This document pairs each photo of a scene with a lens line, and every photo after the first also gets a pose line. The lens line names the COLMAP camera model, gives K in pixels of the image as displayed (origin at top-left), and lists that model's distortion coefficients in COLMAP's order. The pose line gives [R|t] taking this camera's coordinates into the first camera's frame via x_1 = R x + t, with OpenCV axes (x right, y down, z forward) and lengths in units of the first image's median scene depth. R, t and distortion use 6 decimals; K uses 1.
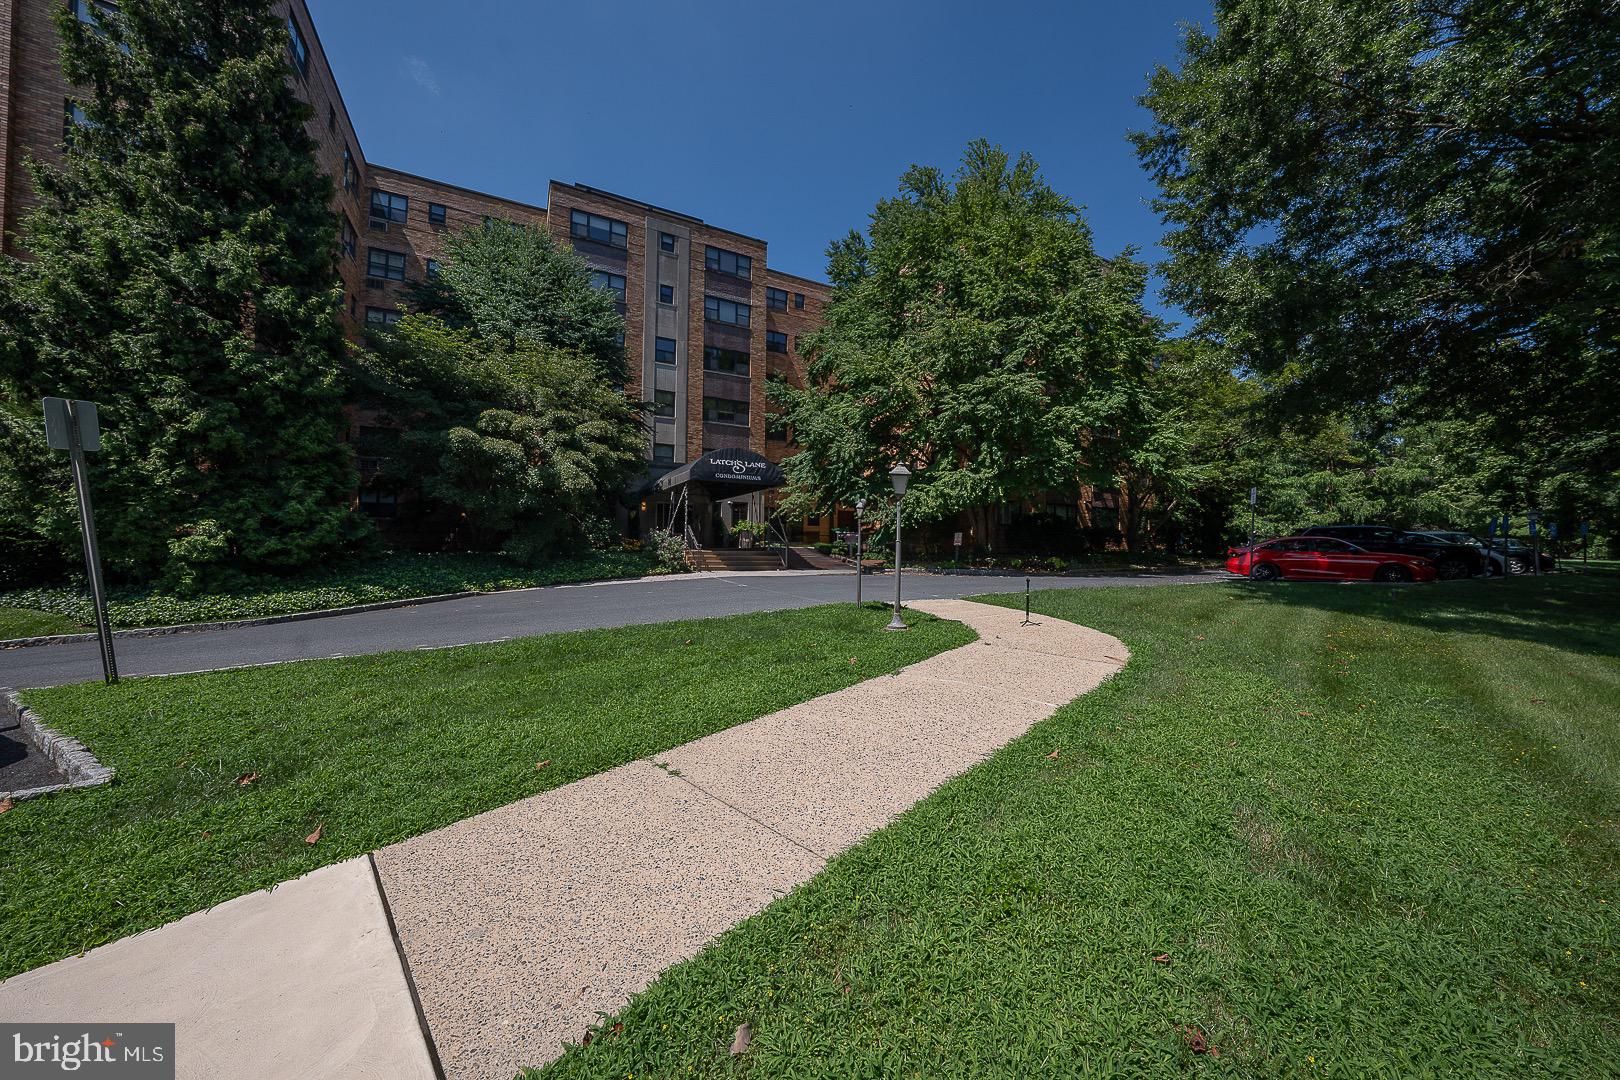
lens RADIAL K [[554.7, 0, 809.8], [0, 554.7, 539.8], [0, 0, 1]] dist [-0.025921, 0.004994]
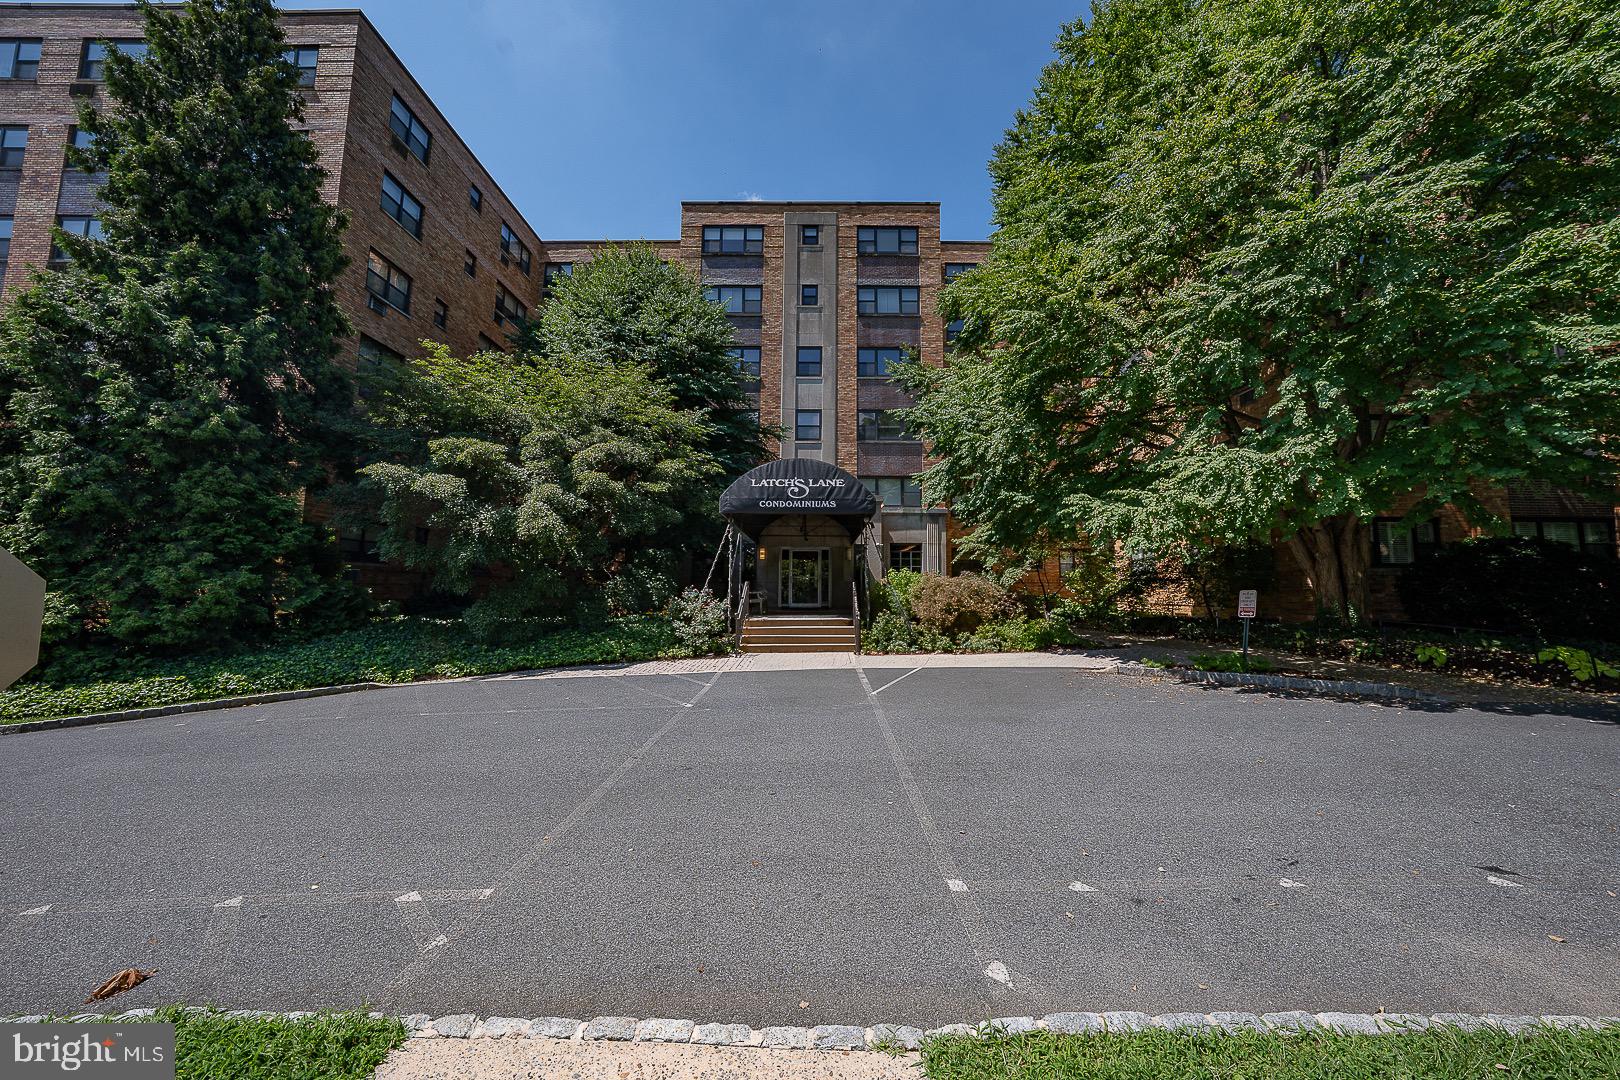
lens RADIAL K [[554.7, 0, 813.0], [0, 554.7, 538.5], [0, 0, 1]] dist [-0.025921, 0.004994]
pose [[0.875396, -0.047781, -0.481039, 0.183649], [0.009331, 0.996588, -0.082009, -0.022716], [0.483316, 0.067302, 0.872855, 0.455010]]
